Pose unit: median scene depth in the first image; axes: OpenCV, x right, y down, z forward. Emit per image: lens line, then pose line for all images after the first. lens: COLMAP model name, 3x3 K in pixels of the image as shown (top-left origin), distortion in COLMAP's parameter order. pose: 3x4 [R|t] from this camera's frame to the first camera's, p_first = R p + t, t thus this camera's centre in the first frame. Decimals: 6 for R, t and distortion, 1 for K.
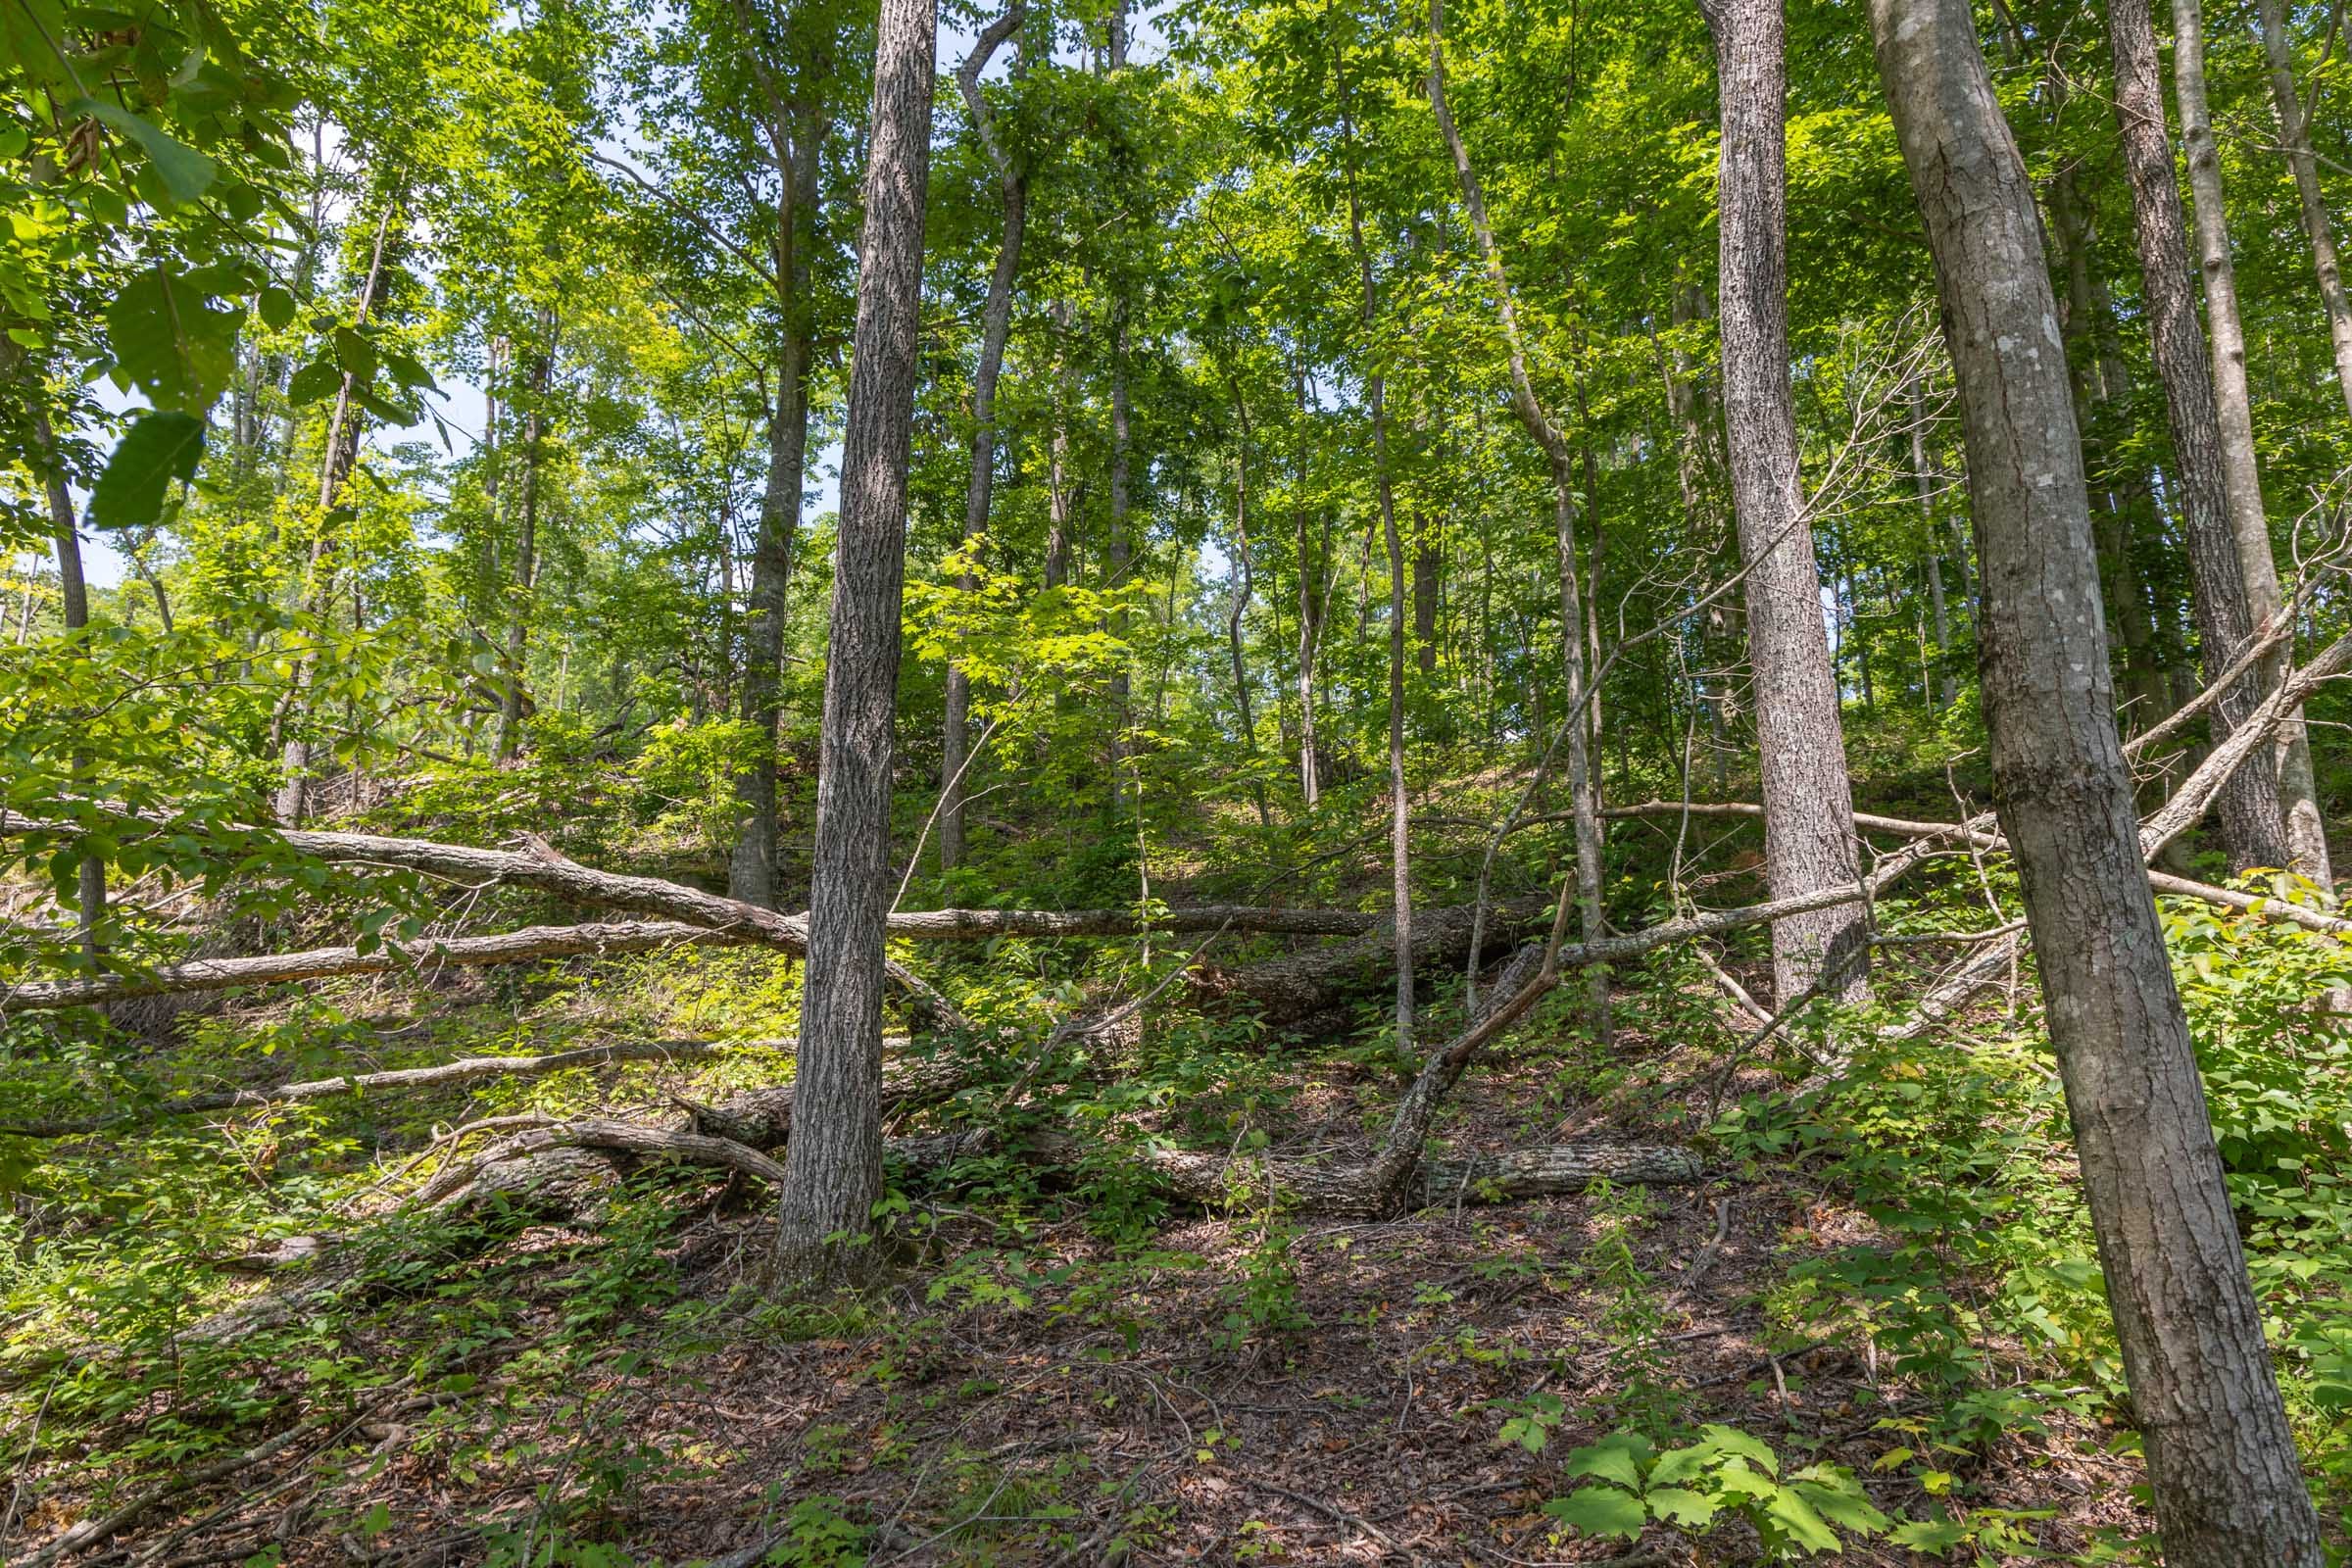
lens RADIAL K [[1539.5, 0, 1176.0], [0, 1539.5, 784.0], [0, 0, 1]] dist [0.010912, 0.004756]
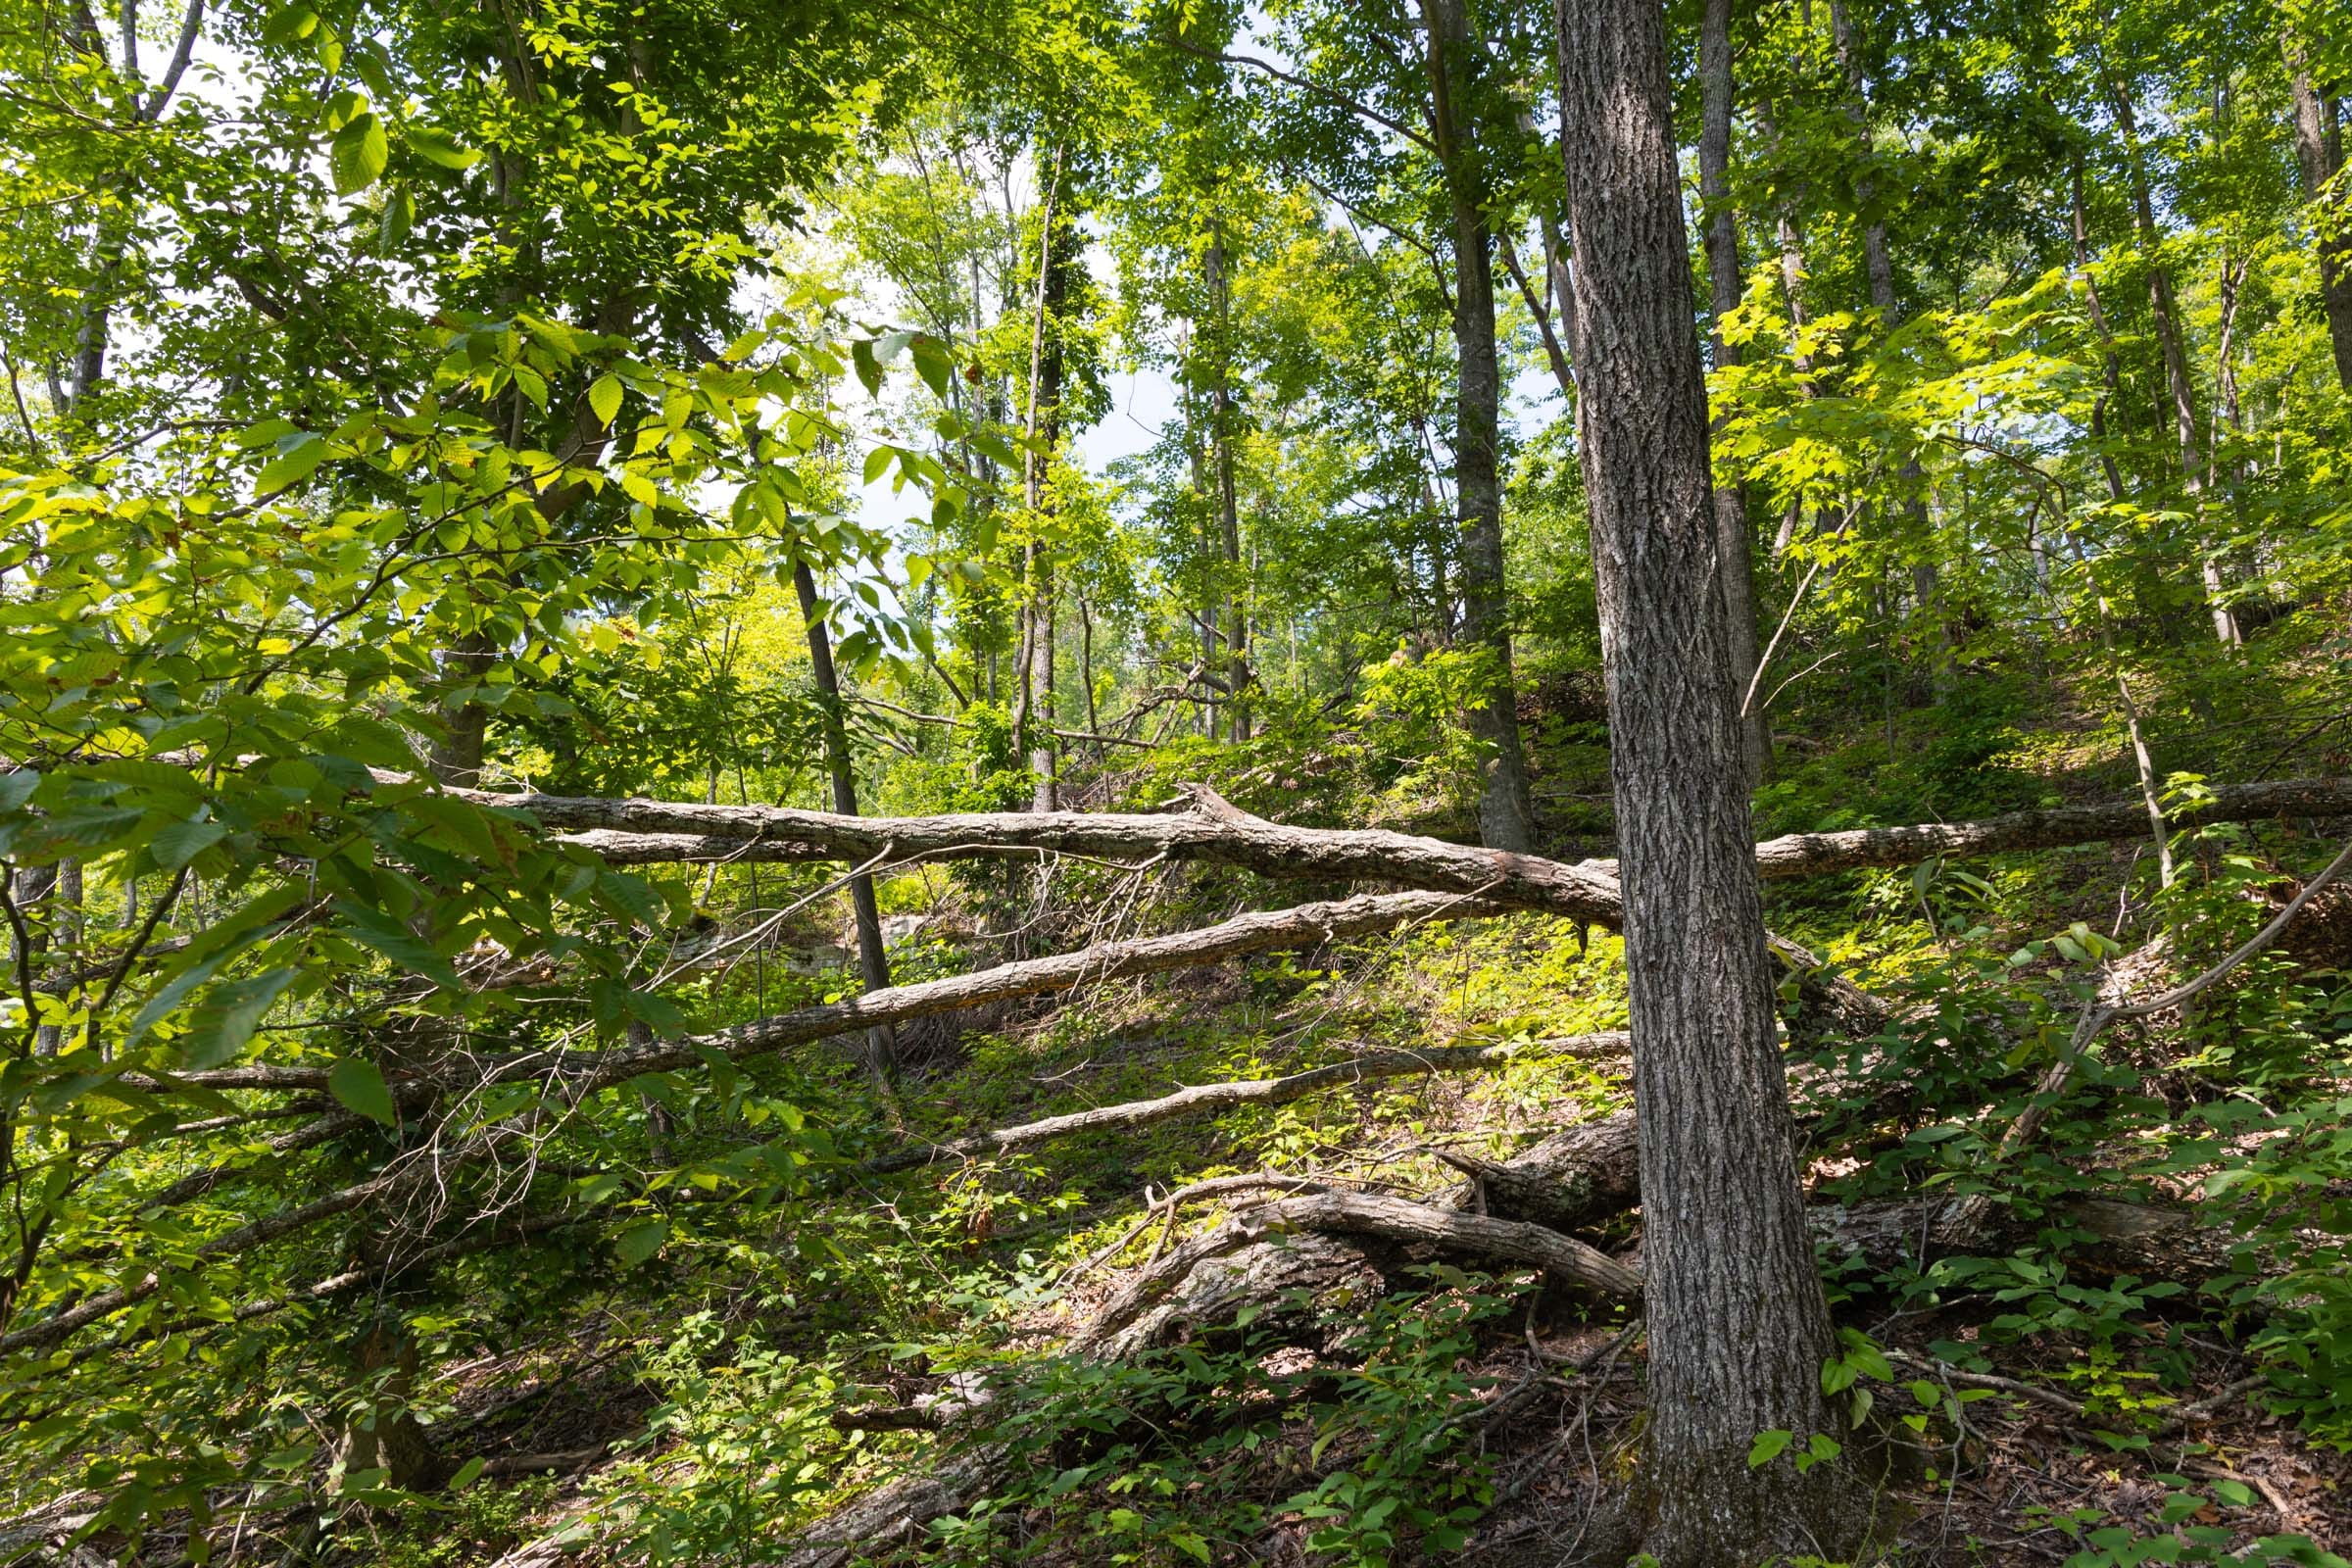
lens RADIAL K [[1539.5, 0, 1176.0], [0, 1539.5, 784.0], [0, 0, 1]] dist [0.010912, 0.004756]
pose [[0.881793, -0.129459, -0.453521, -0.083491], [0.140583, 0.990025, -0.009266, 0.029141], [0.450197, -0.055586, 0.891198, 0.287226]]
